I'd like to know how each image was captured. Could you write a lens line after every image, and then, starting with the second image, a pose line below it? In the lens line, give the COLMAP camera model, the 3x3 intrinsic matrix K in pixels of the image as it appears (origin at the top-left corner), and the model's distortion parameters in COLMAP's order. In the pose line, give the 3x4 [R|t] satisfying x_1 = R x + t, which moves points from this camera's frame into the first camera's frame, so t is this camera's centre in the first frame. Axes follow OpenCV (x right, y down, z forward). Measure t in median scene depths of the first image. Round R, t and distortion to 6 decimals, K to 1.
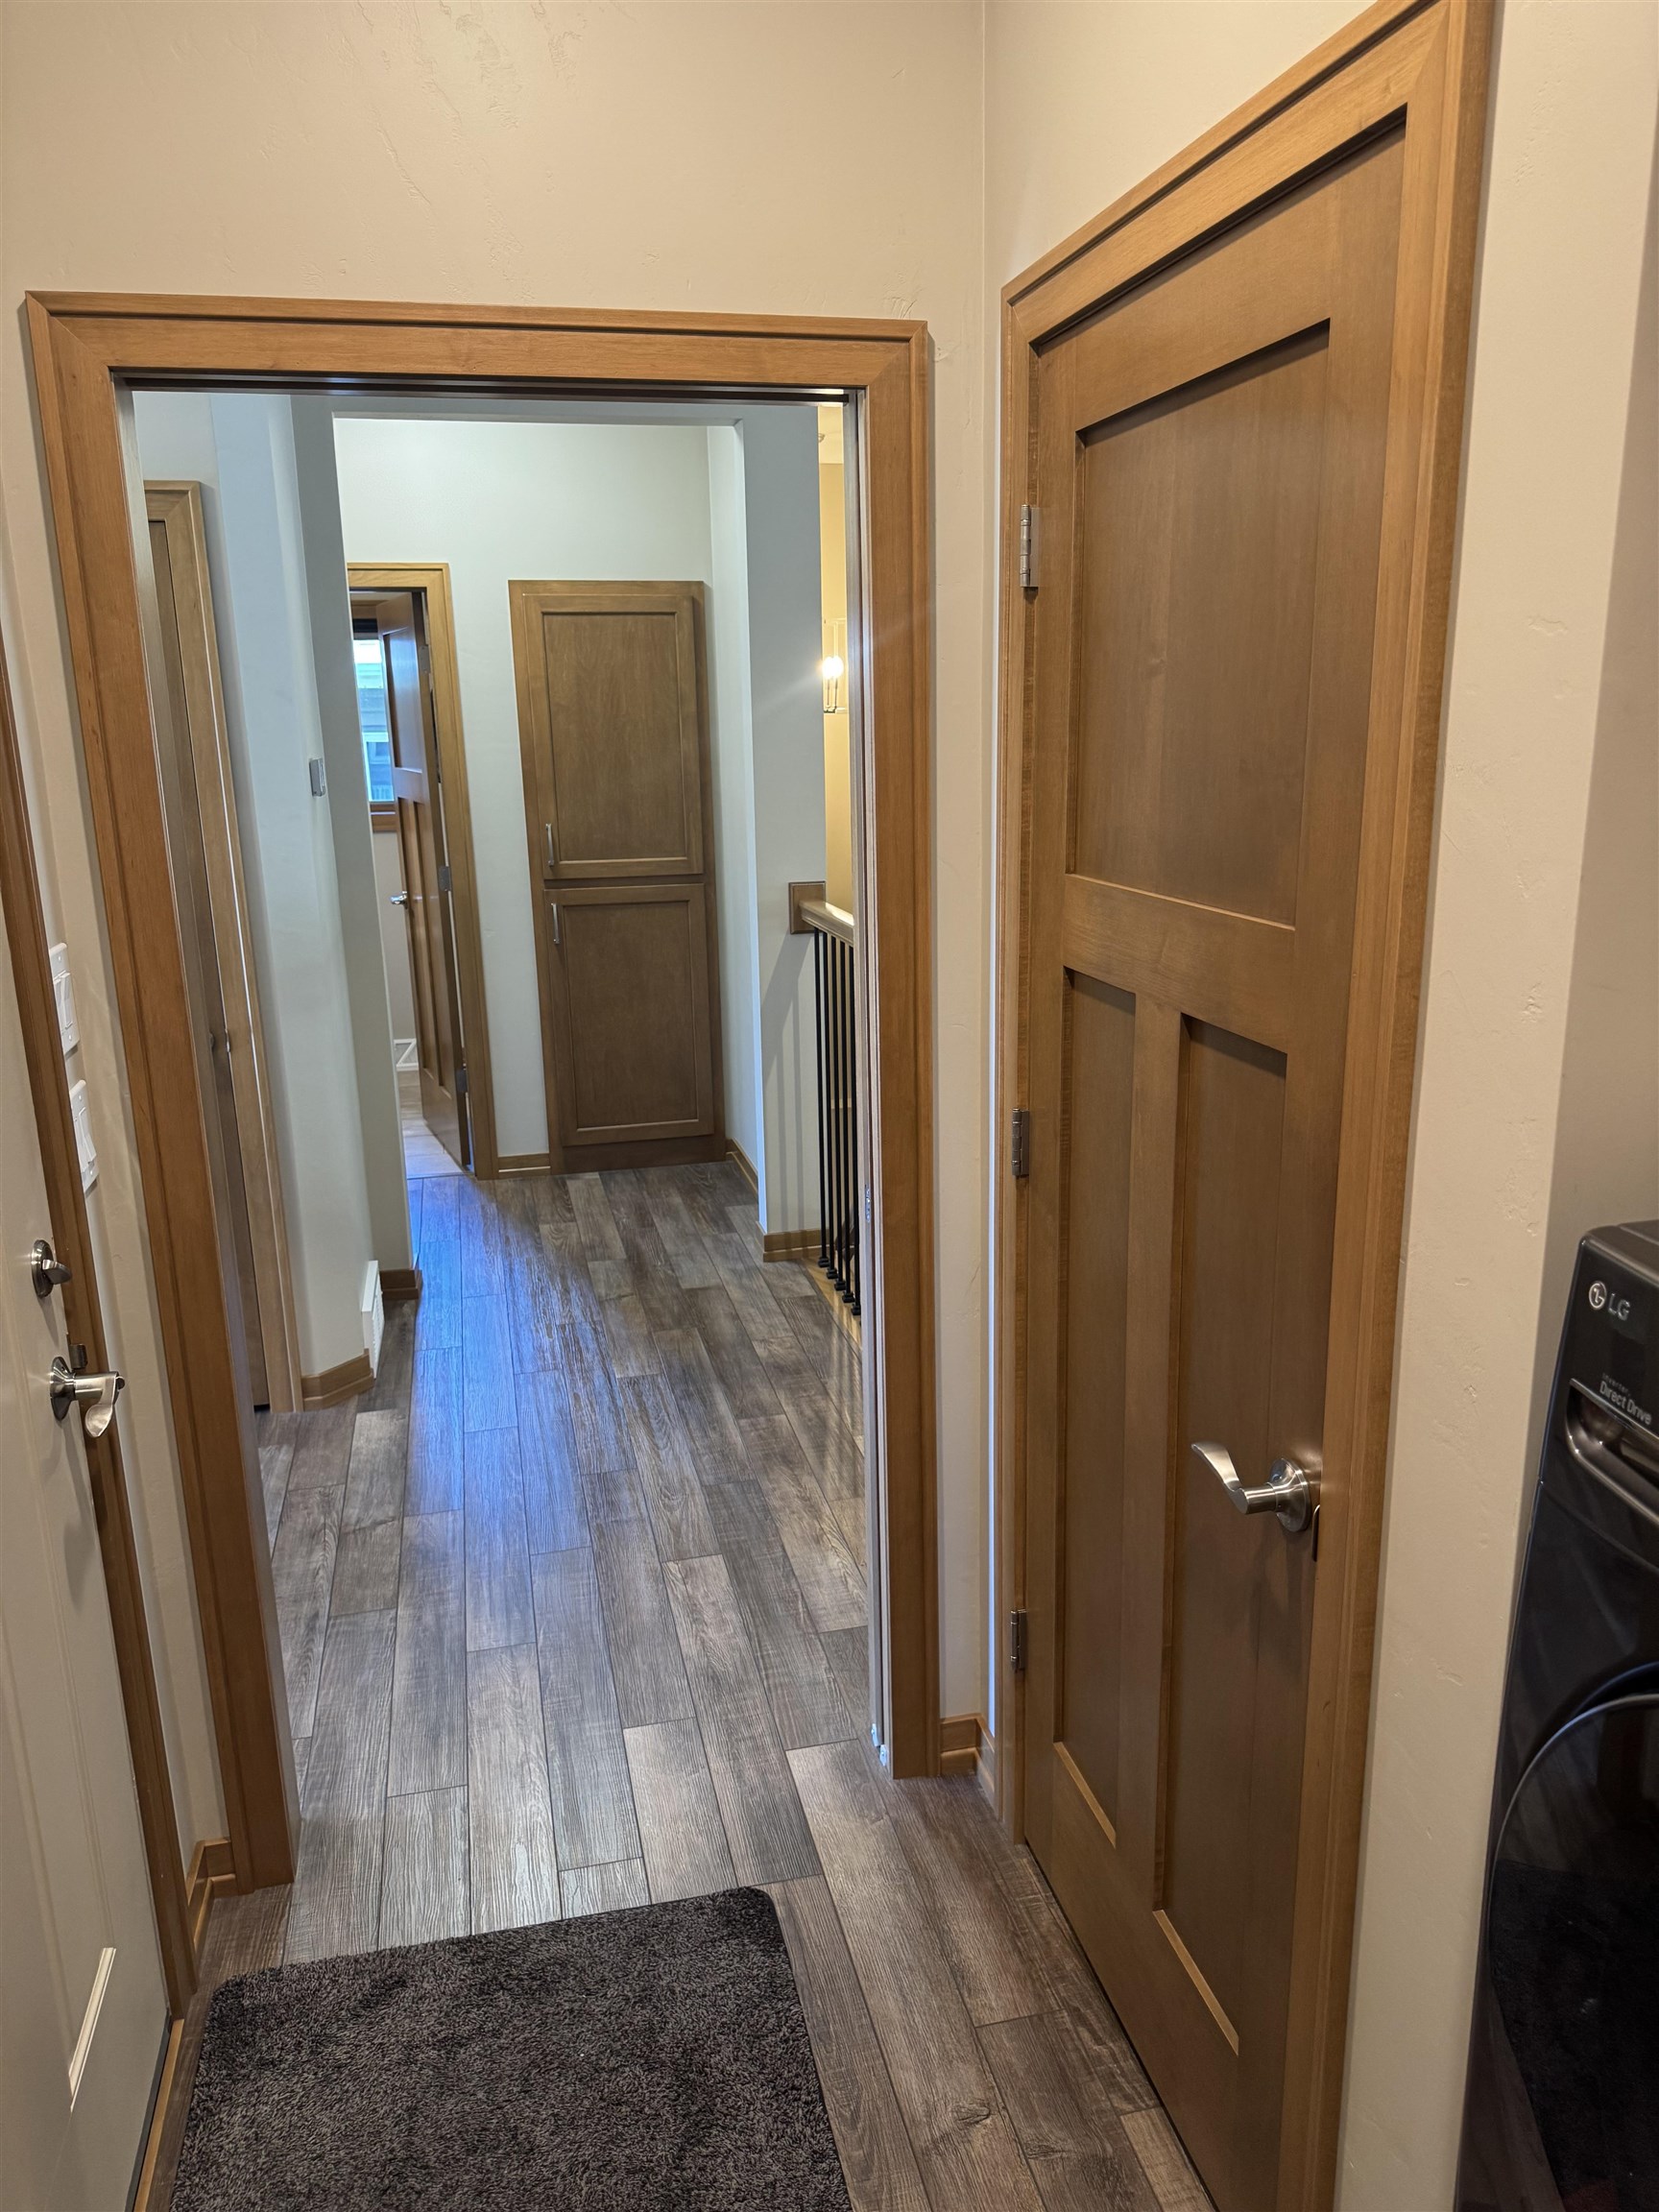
lens RADIAL K [[1558.7, 0, 851.3], [0, 1558.7, 1124.2], [0, 0, 1]] dist [0.070455, -0.083242]
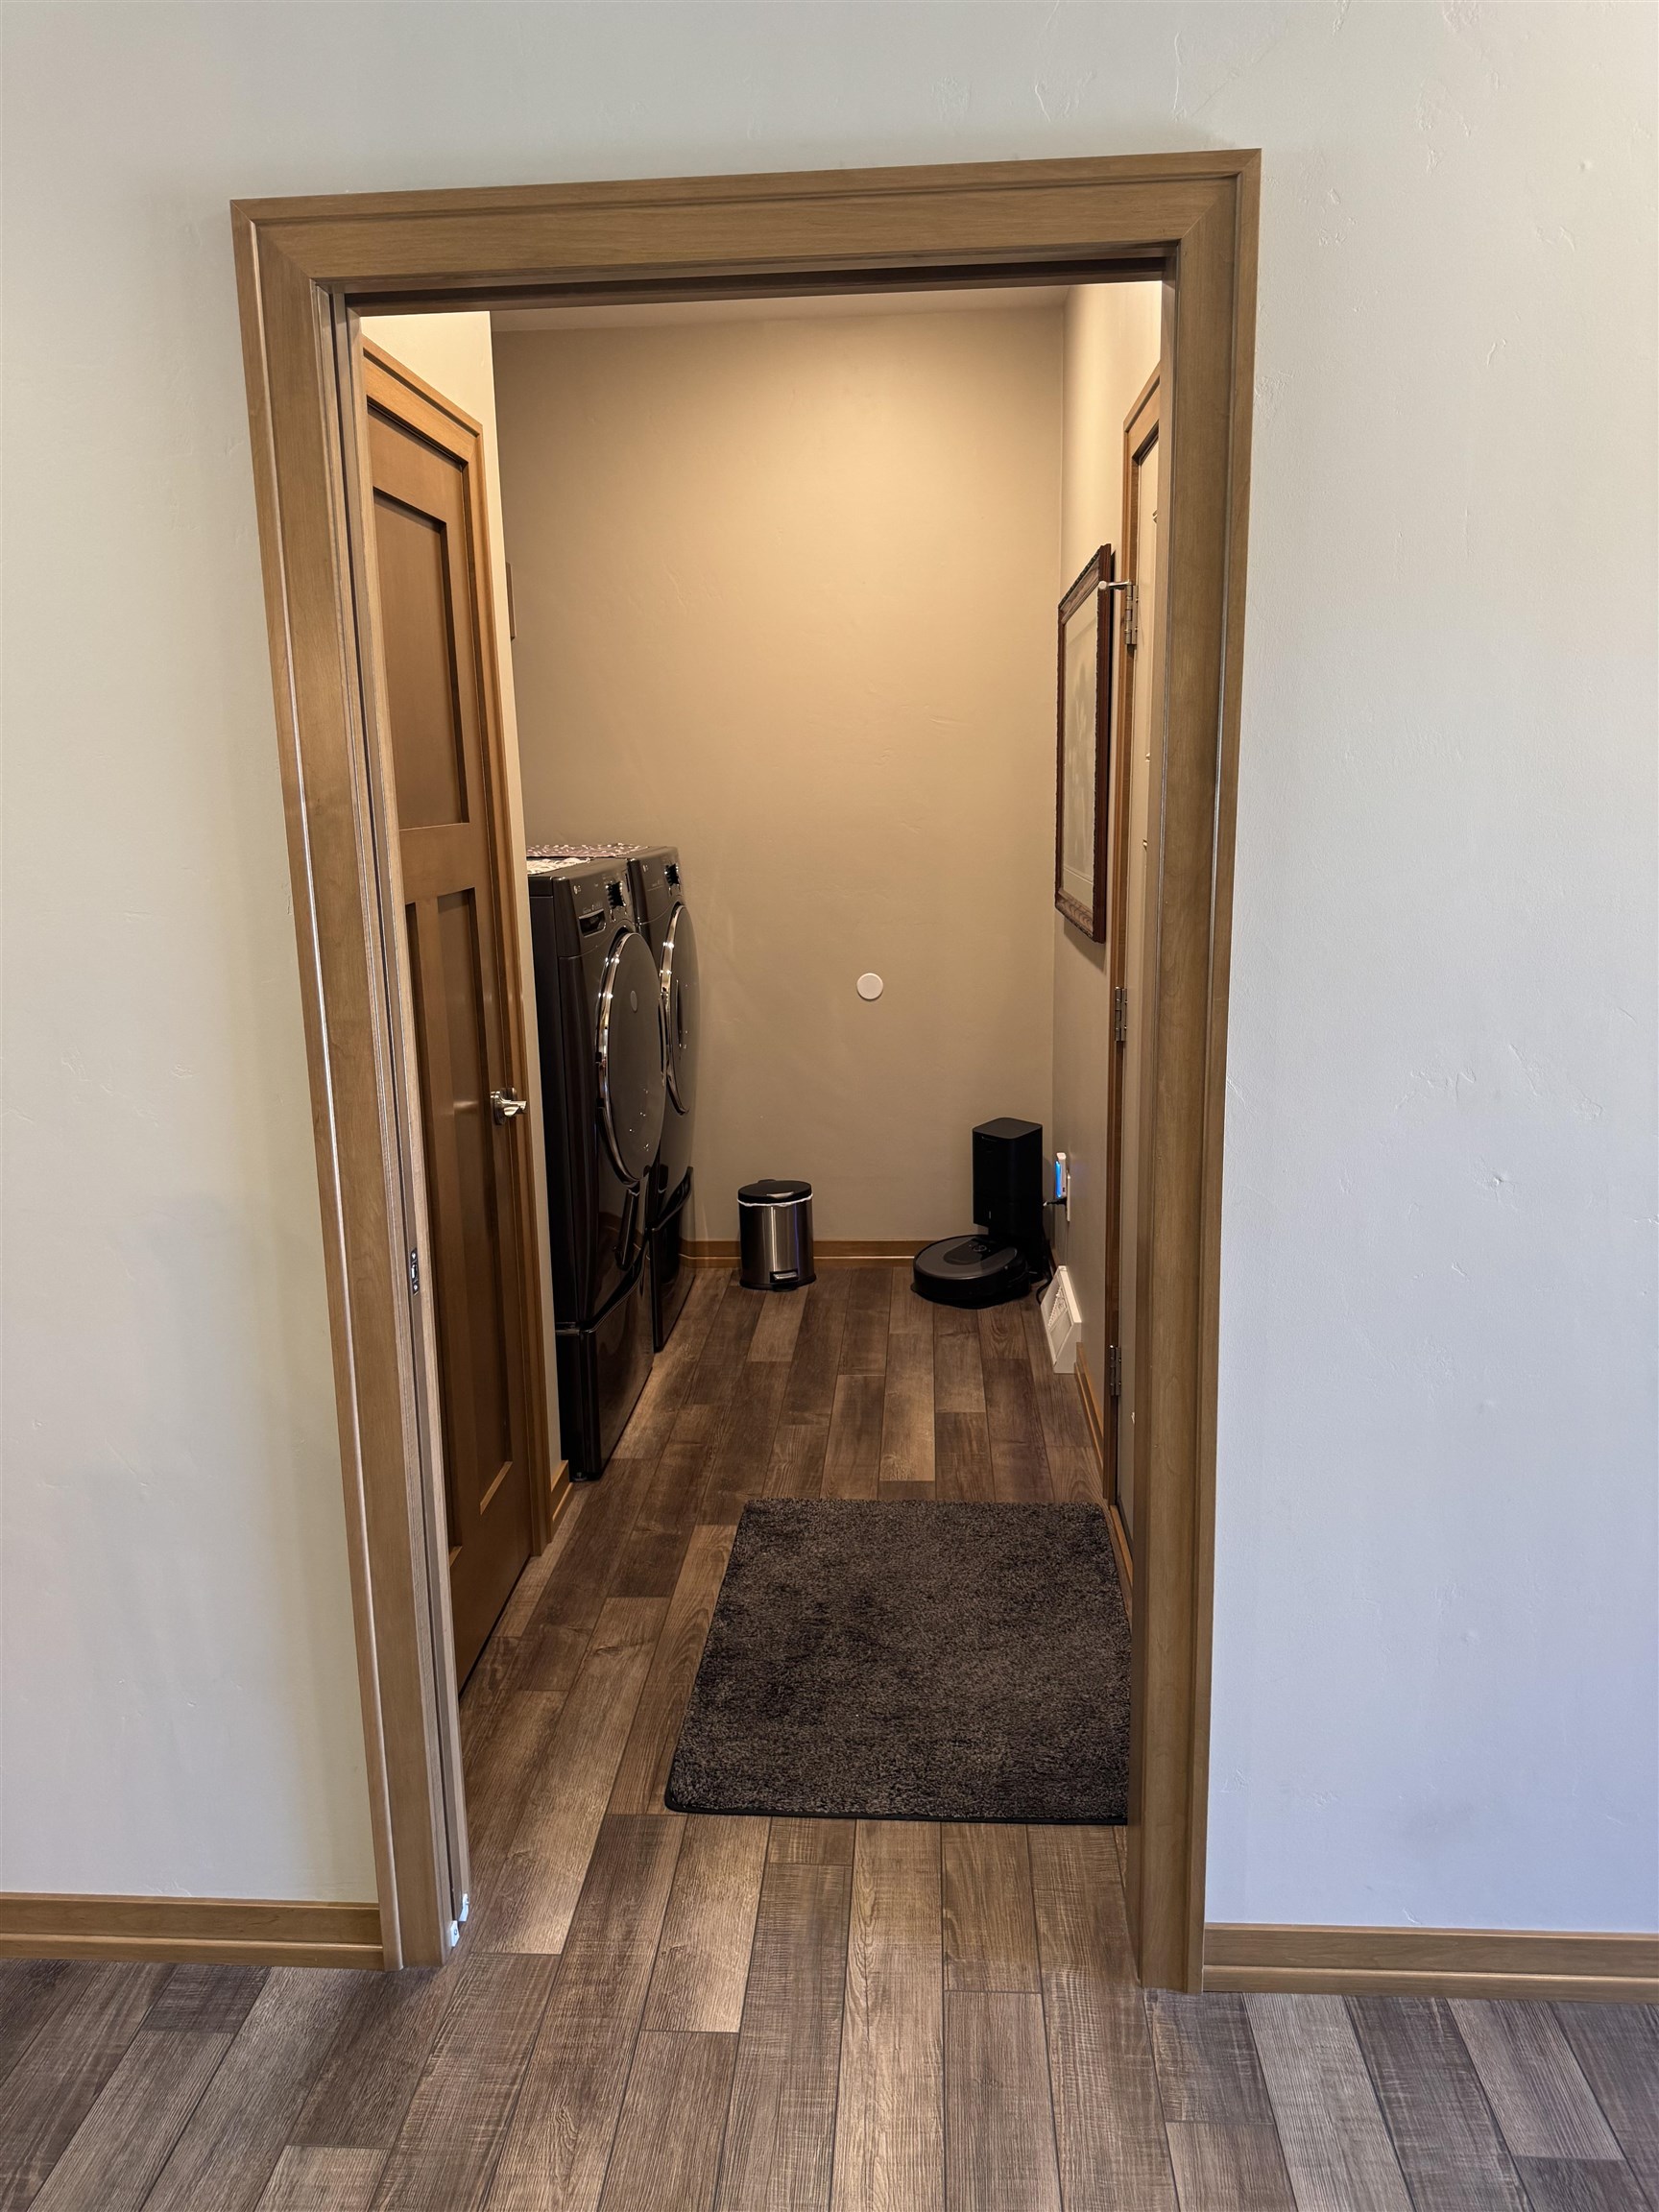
lens RADIAL K [[1558.7, 0, 826.6], [0, 1558.7, 1101.9], [0, 0, 1]] dist [0.070455, -0.083242]
pose [[-0.951951, -0.022103, 0.305451, -0.436228], [0.120466, 0.889962, 0.439837, -0.352920], [-0.281561, 0.455499, -0.844537, 1.539493]]
